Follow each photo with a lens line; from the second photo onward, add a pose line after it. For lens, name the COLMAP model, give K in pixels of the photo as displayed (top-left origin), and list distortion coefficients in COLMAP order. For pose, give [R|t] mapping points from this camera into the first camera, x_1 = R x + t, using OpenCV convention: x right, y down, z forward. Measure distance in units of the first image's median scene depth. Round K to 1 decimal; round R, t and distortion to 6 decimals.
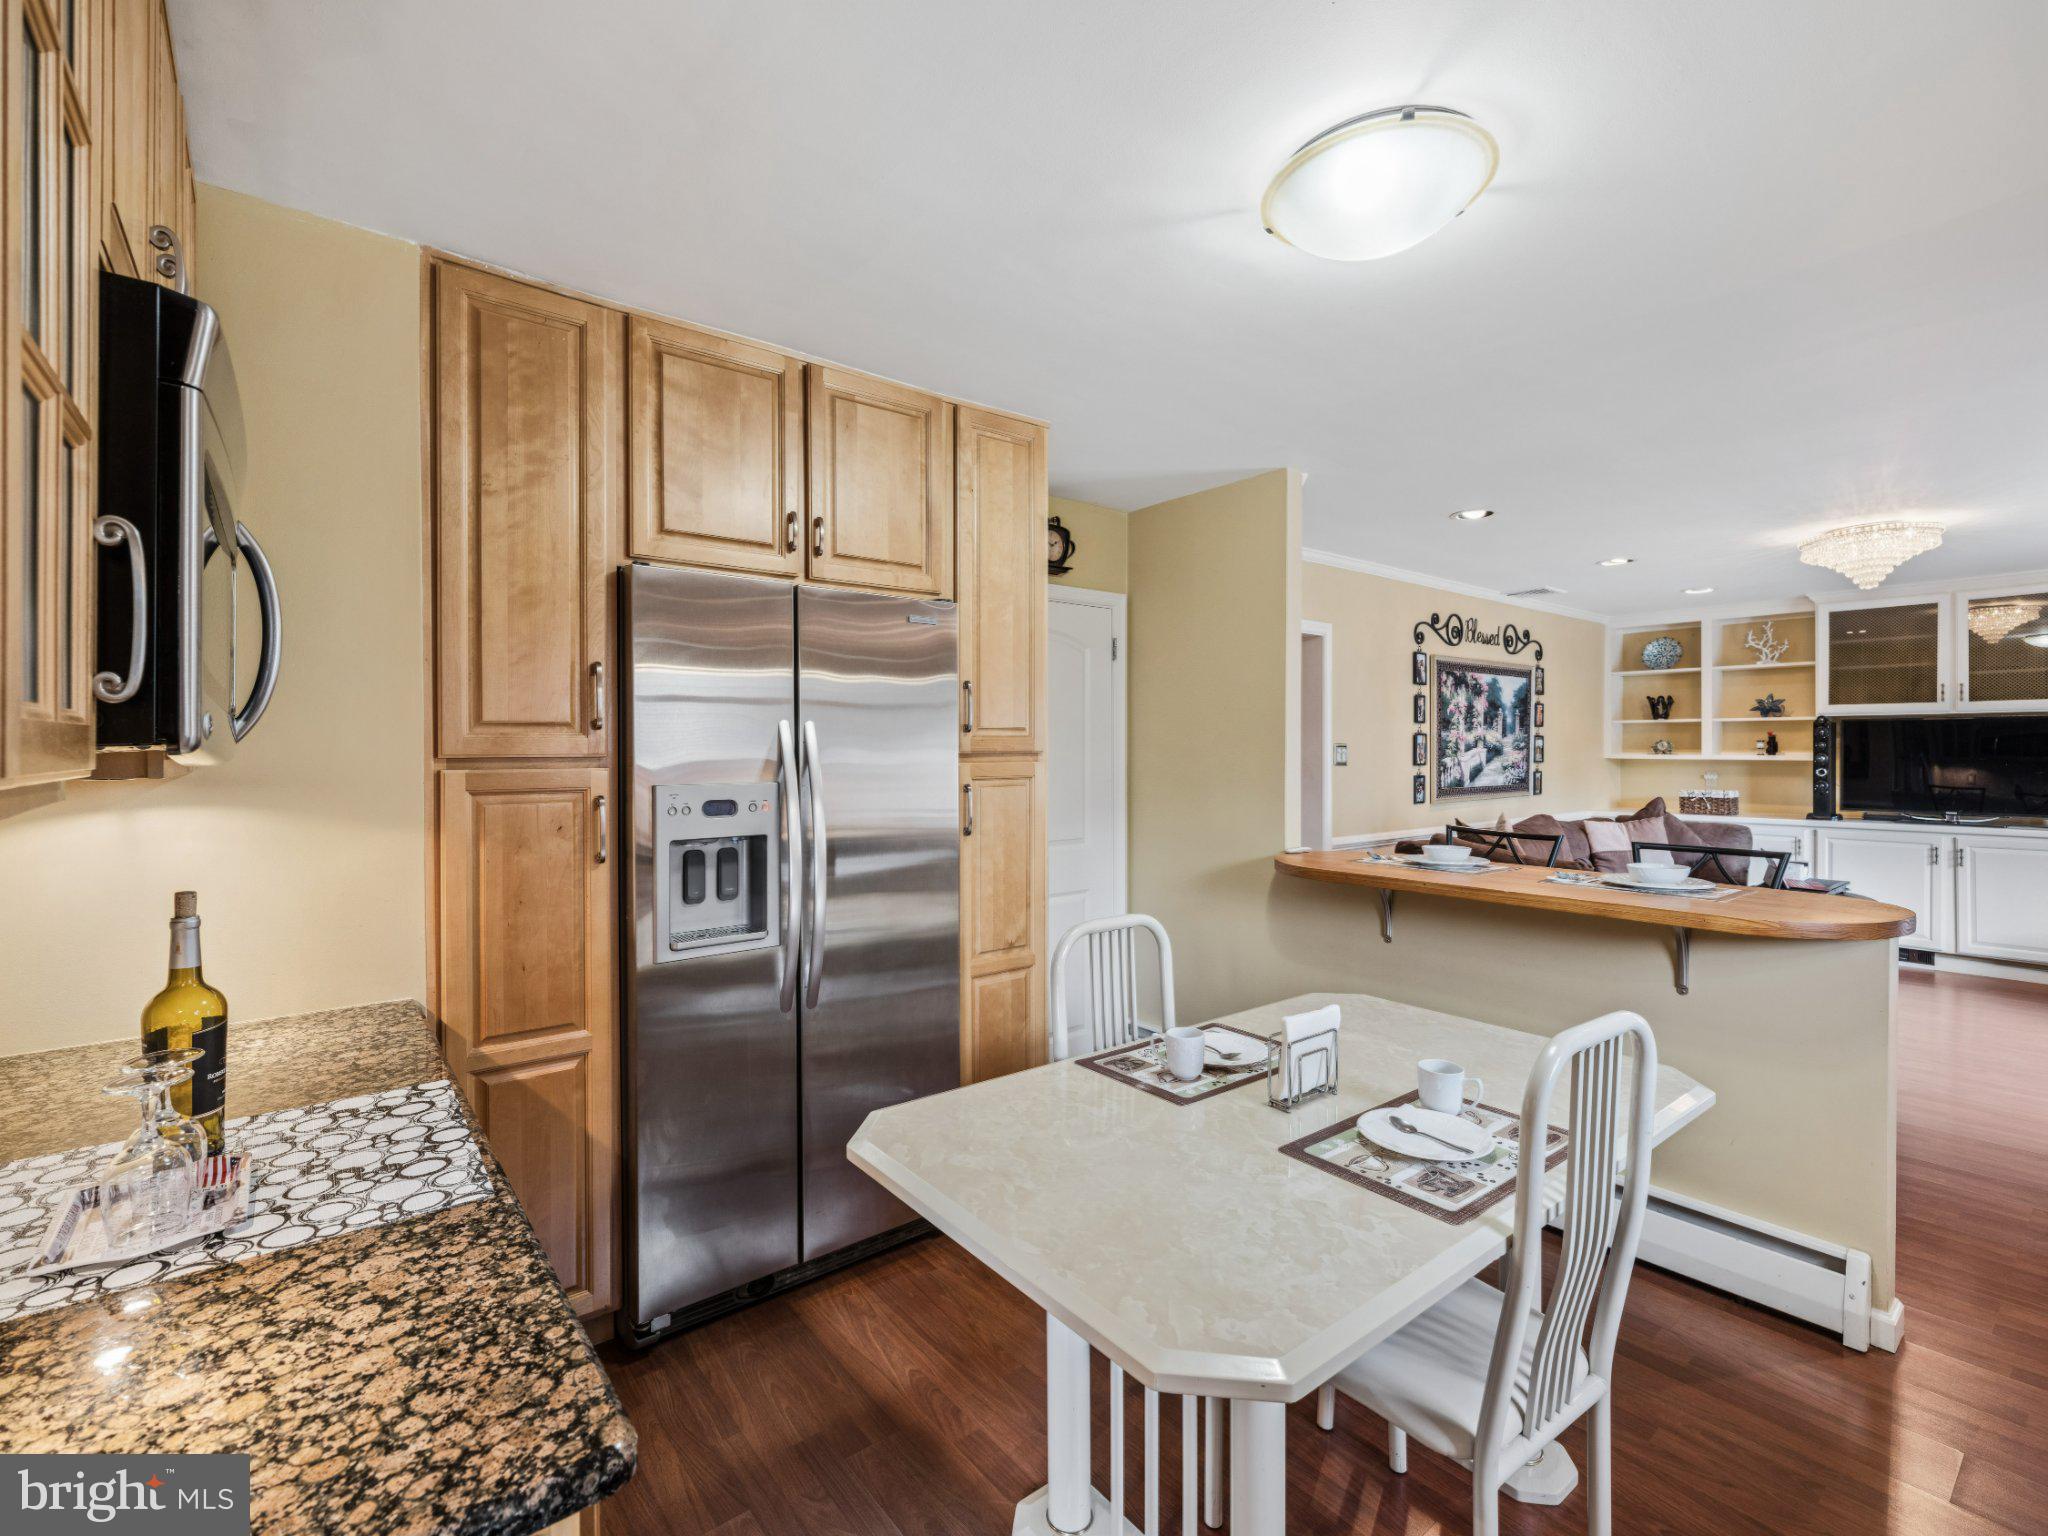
lens RADIAL K [[927.2, 0, 1021.6], [0, 927.2, 751.5], [0, 0, 1]] dist [0.000225, 0.001019]
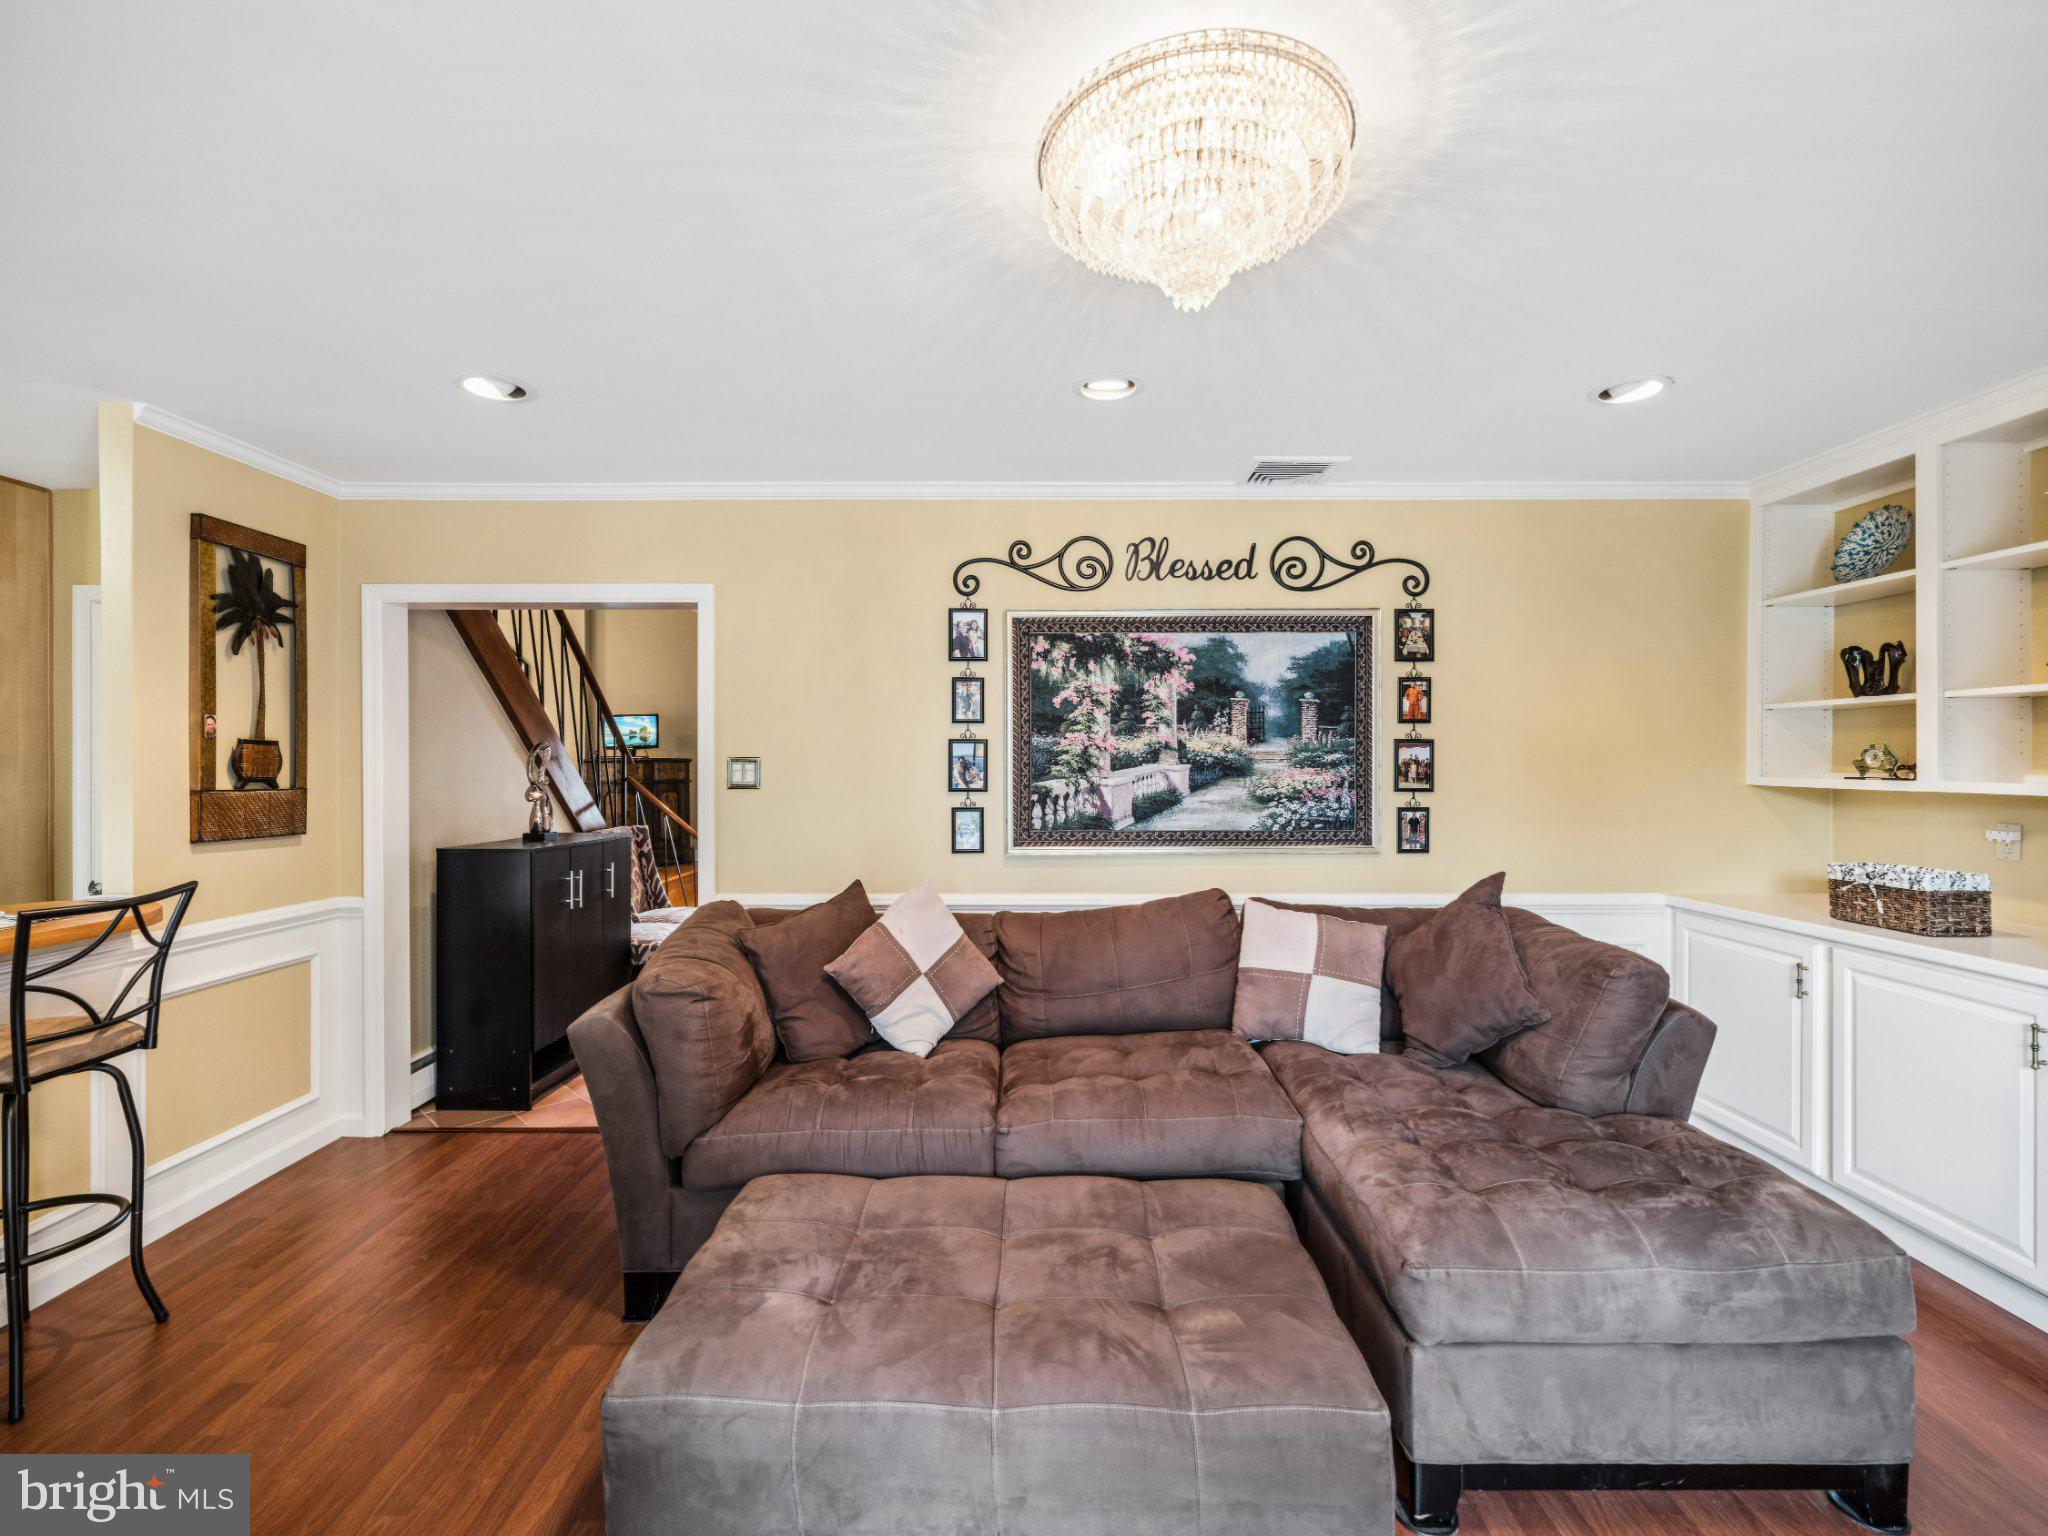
lens RADIAL K [[927.2, 0, 1020.6], [0, 927.2, 771.5], [0, 0, 1]] dist [0.000225, 0.001019]
pose [[0.783703, 0.007848, -0.621086, 0.782401], [-0.001455, 0.999941, 0.010800, -0.004806], [0.621134, -0.007560, 0.783668, 0.498263]]
